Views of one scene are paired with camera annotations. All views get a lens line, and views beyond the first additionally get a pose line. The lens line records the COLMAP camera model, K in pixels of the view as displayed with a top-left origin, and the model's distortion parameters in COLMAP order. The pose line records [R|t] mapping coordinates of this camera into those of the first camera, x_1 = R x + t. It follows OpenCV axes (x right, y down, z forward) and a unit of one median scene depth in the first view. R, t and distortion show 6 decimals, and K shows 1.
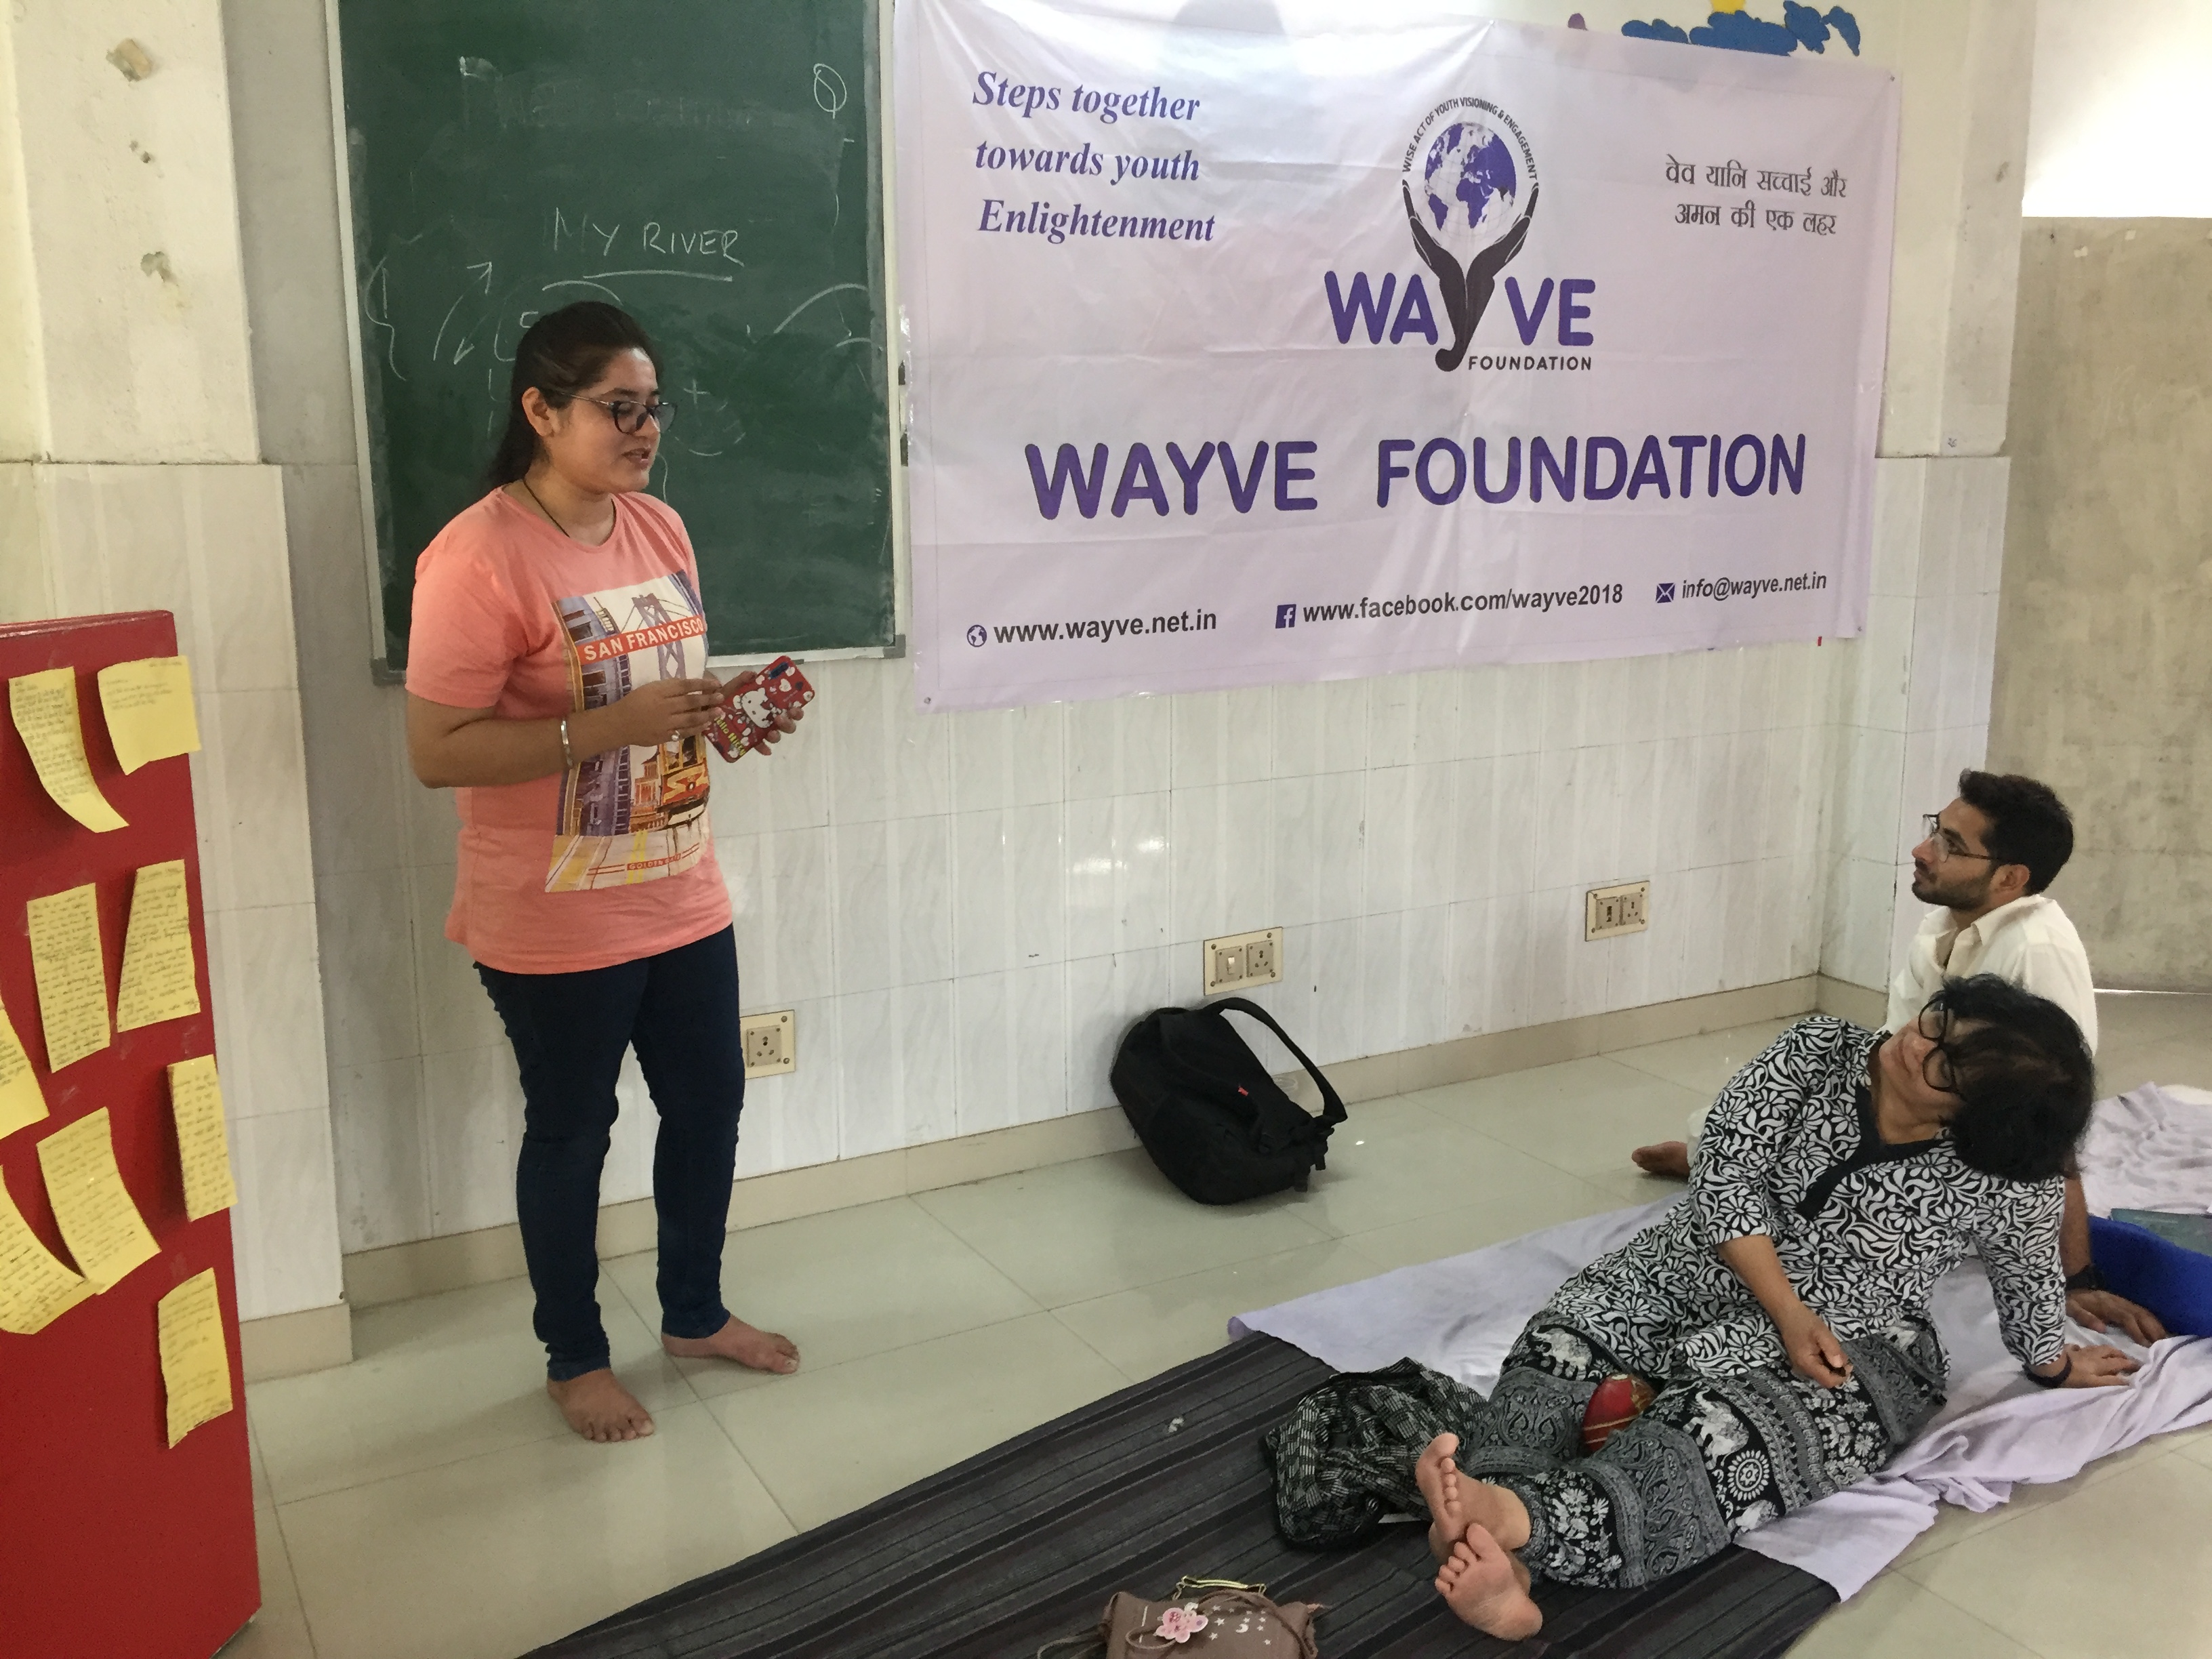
lens RADIAL K [[1924.6, 0, 1112.6], [0, 1924.6, 826.0], [0, 0, 1]] dist [0.083470, -0.130765]
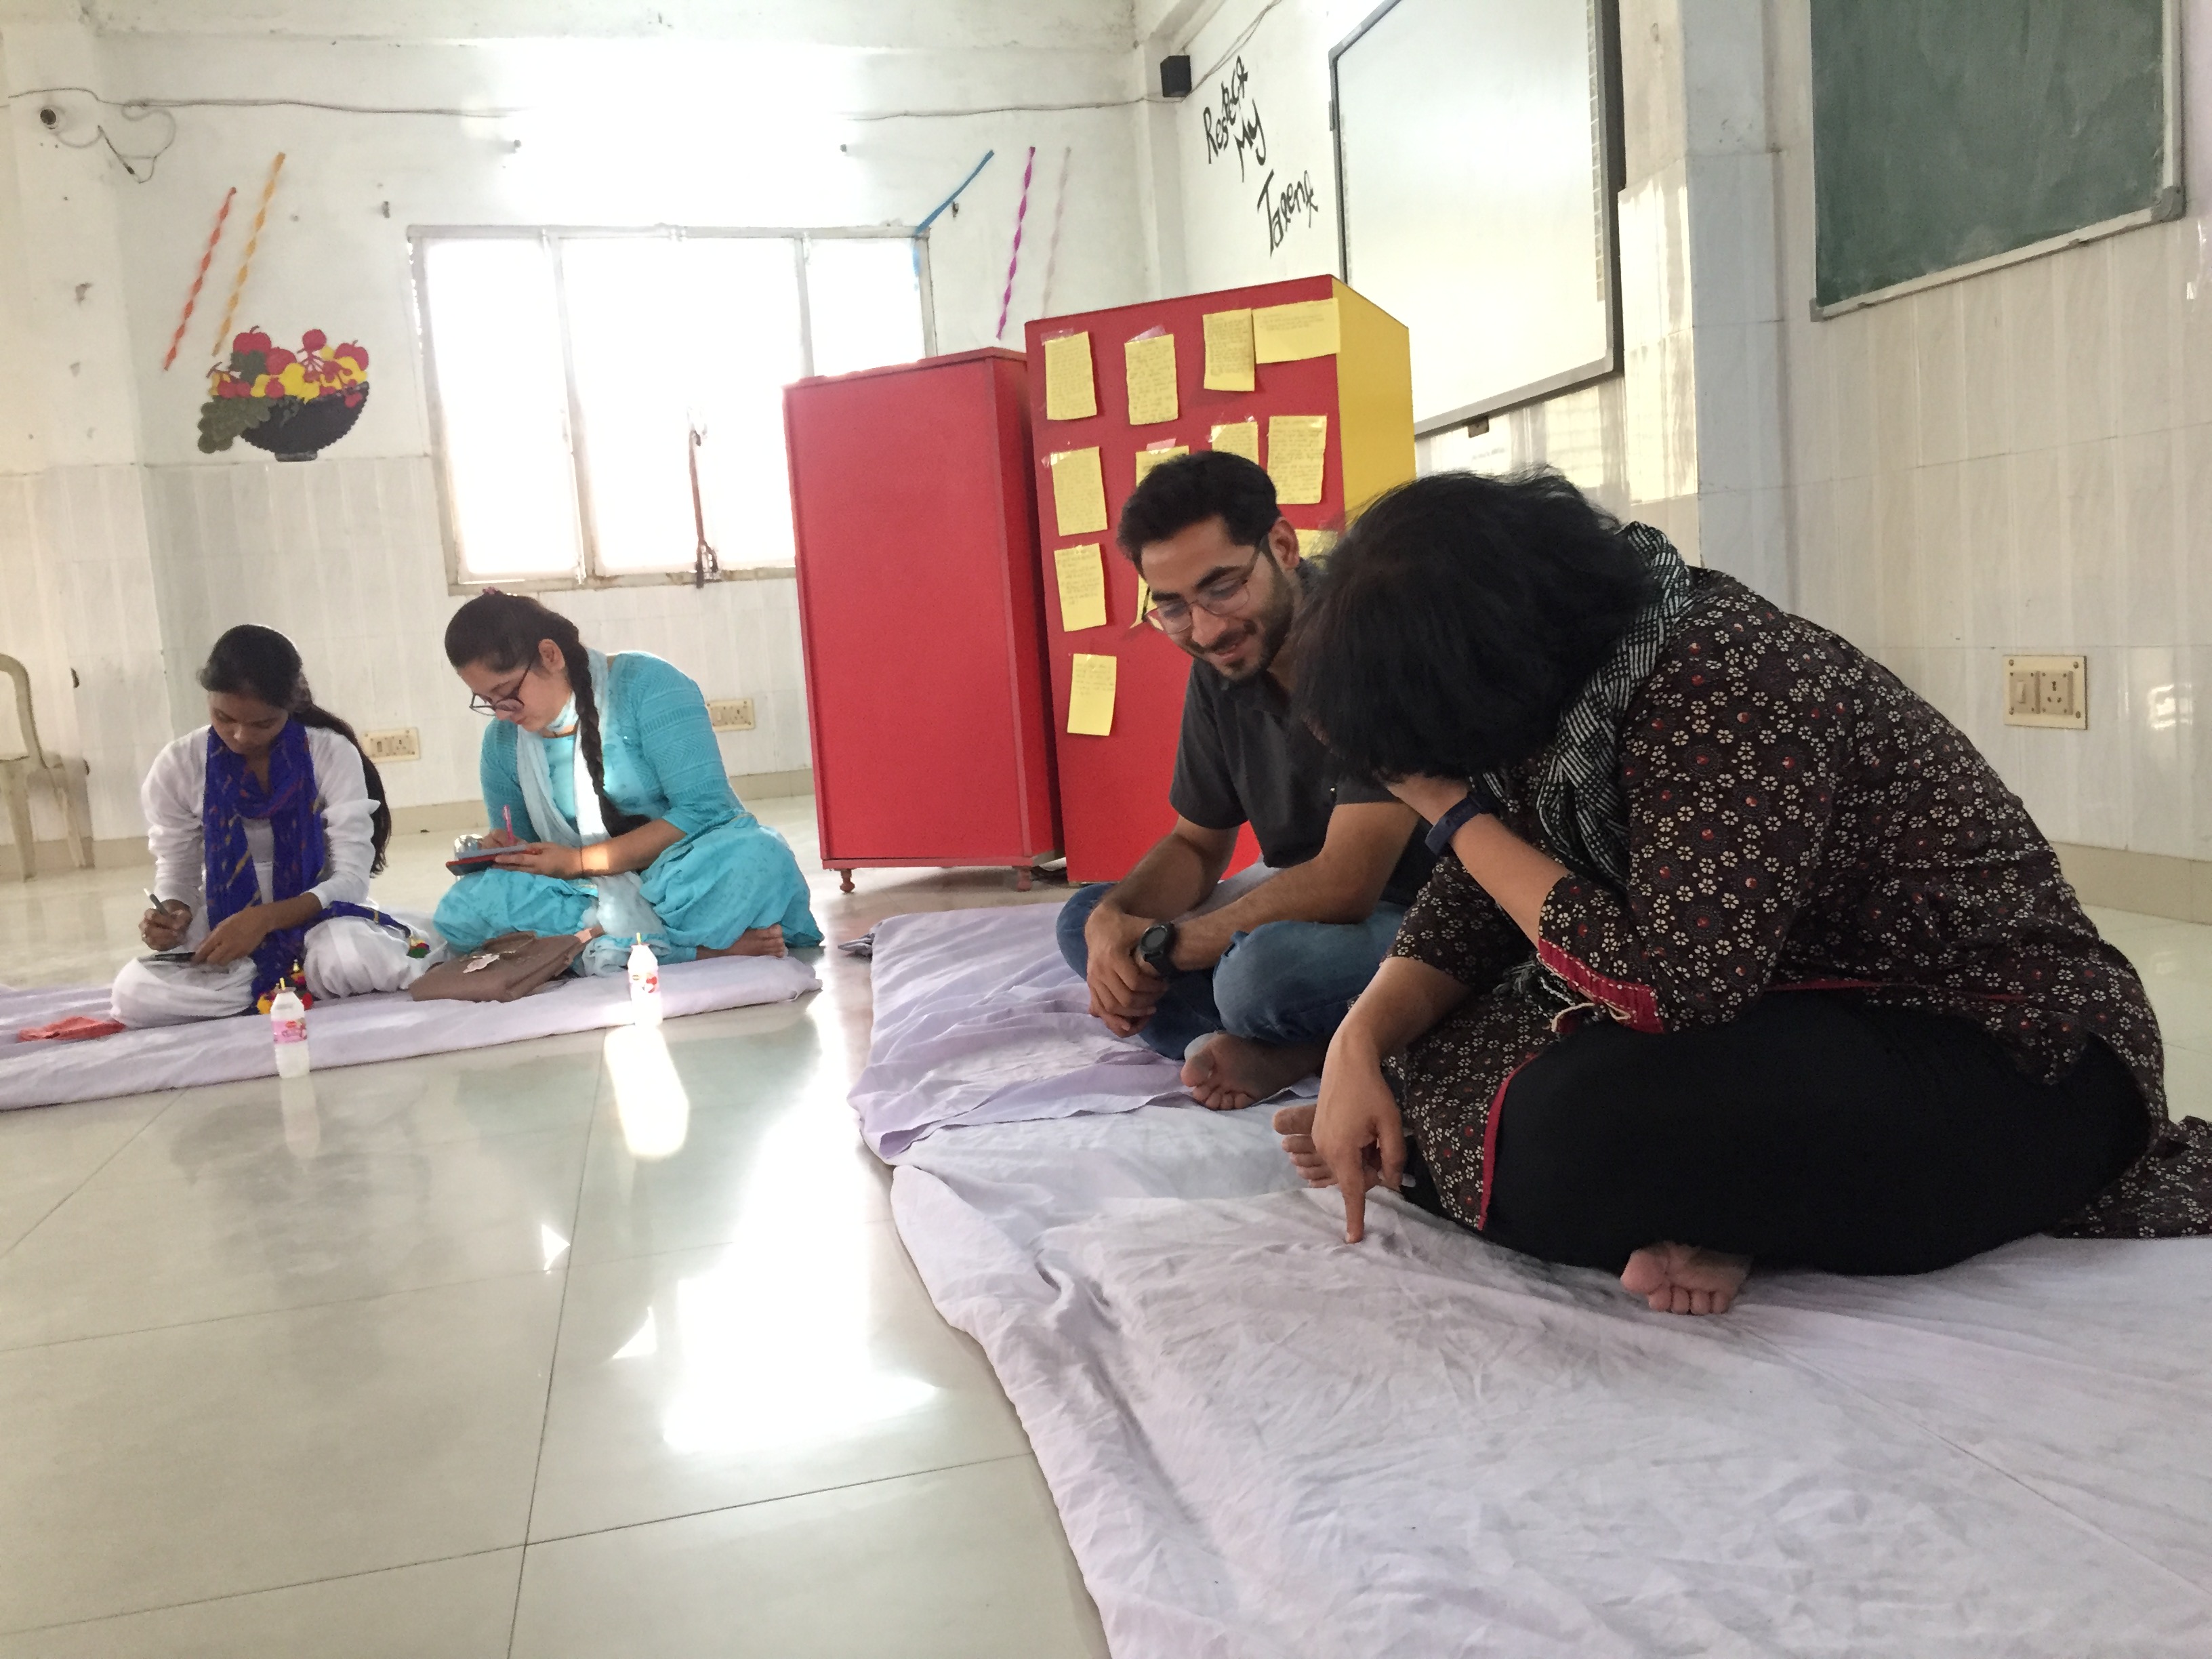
lens RADIAL K [[1913.8, 0, 1099.8], [0, 1913.8, 822.5], [0, 0, 1]] dist [0.091321, -0.142625]
pose [[-0.291304, 0.115660, -0.949613, 0.741680], [-0.109875, 0.982050, 0.153317, 0.077179], [0.950300, 0.149000, -0.273367, 0.765355]]
